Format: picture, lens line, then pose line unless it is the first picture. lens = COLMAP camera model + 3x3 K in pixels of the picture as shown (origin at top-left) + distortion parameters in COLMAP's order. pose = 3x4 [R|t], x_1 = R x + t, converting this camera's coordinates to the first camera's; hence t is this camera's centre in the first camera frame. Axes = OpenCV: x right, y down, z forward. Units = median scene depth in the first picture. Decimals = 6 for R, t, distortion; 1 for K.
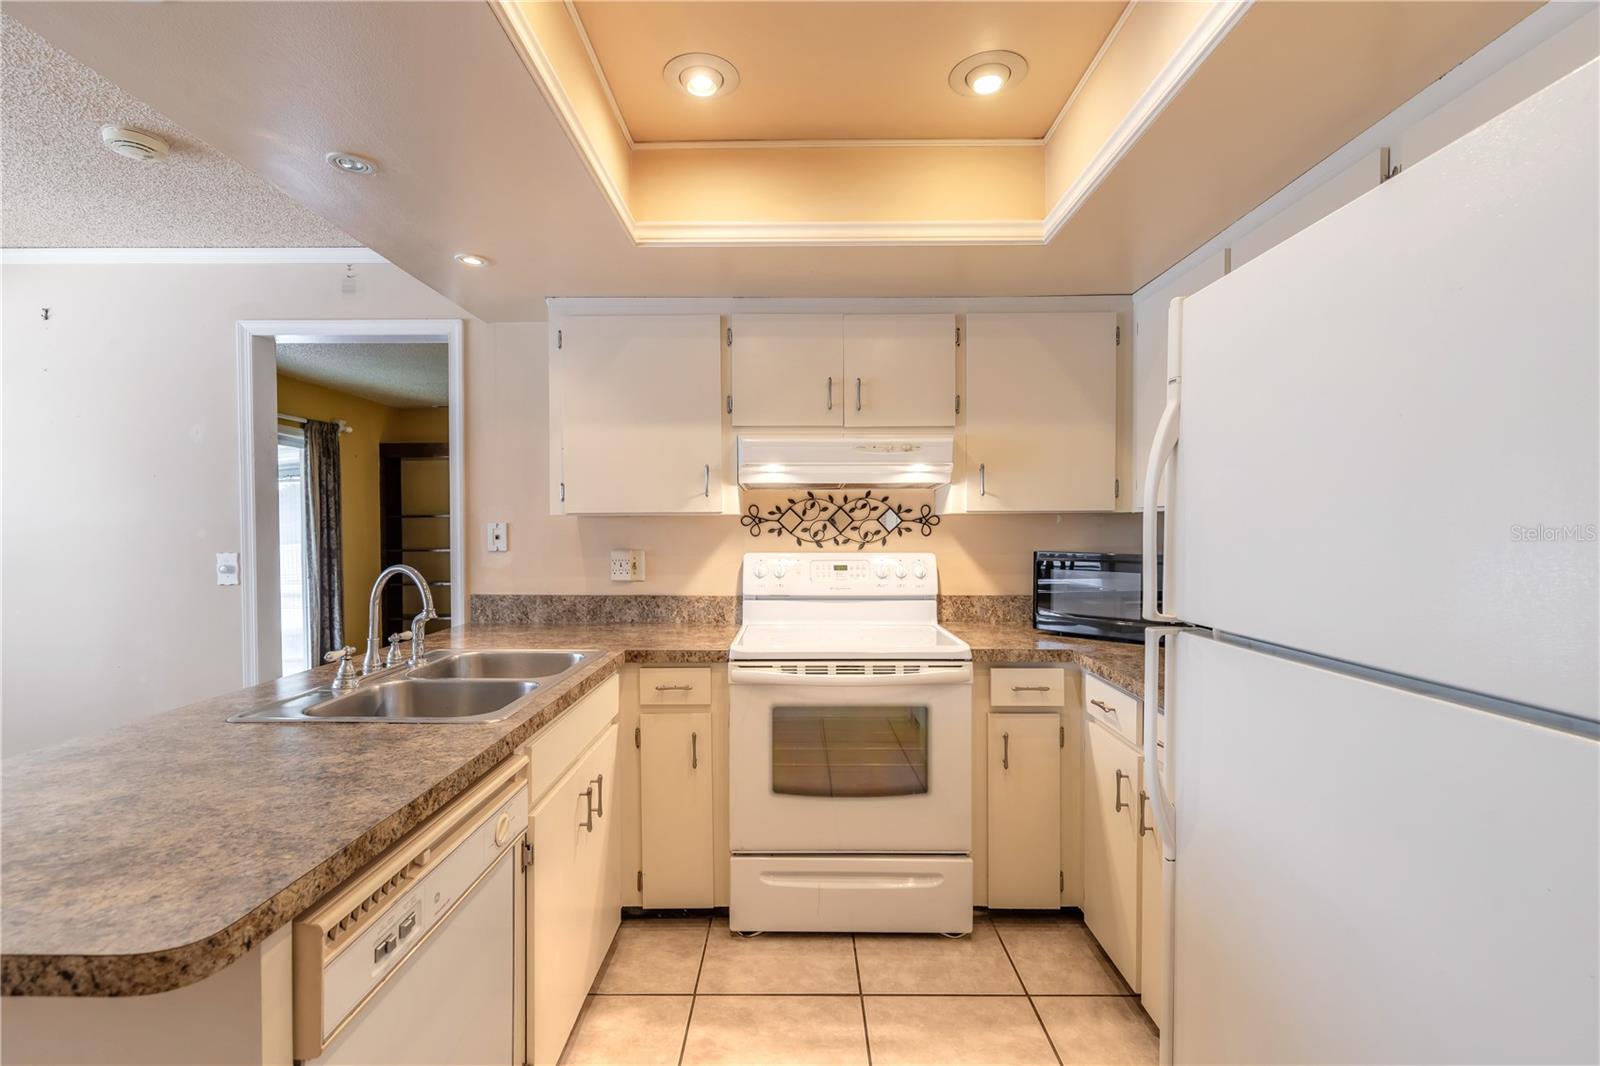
lens RADIAL K [[714.1, 0, 799.9], [0, 714.1, 535.7], [0, 0, 1]] dist [0.003613, -0.002278]
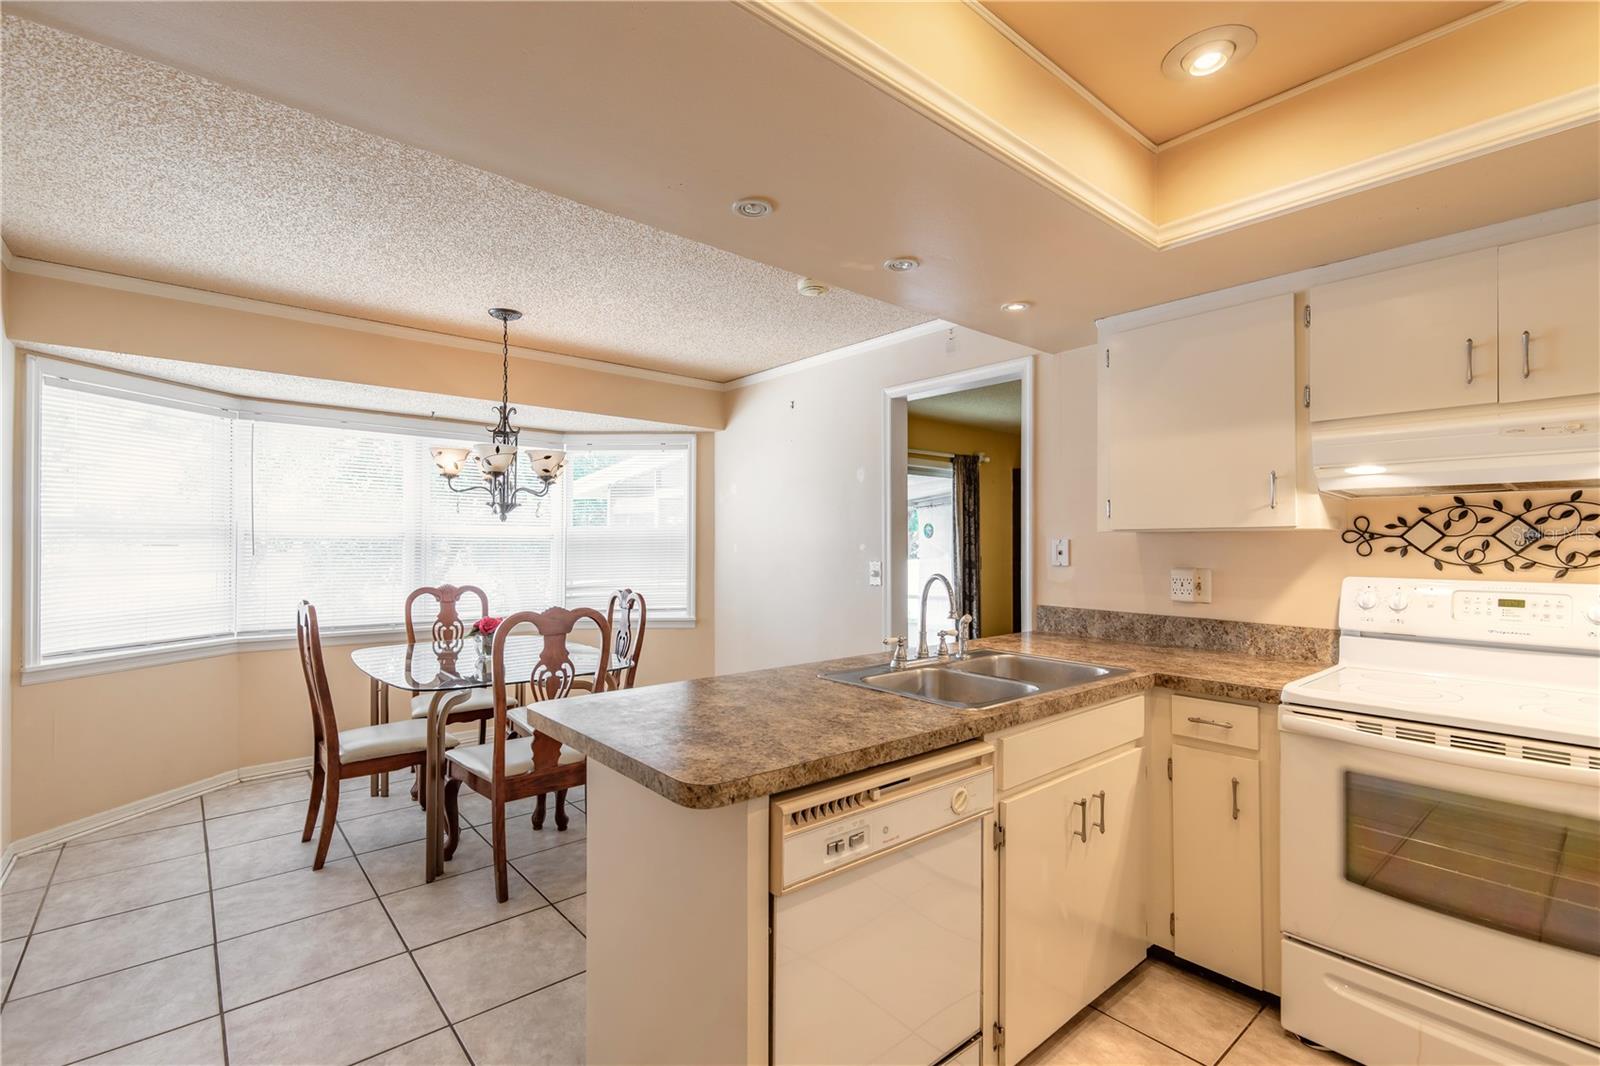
lens RADIAL K [[714.1, 0, 796.8], [0, 714.1, 535.0], [0, 0, 1]] dist [0.003613, -0.002278]
pose [[0.649100, -0.004974, -0.760687, 0.171711], [-0.012778, 0.999766, -0.017441, -0.001199], [0.760596, 0.021041, 0.648884, 0.012856]]
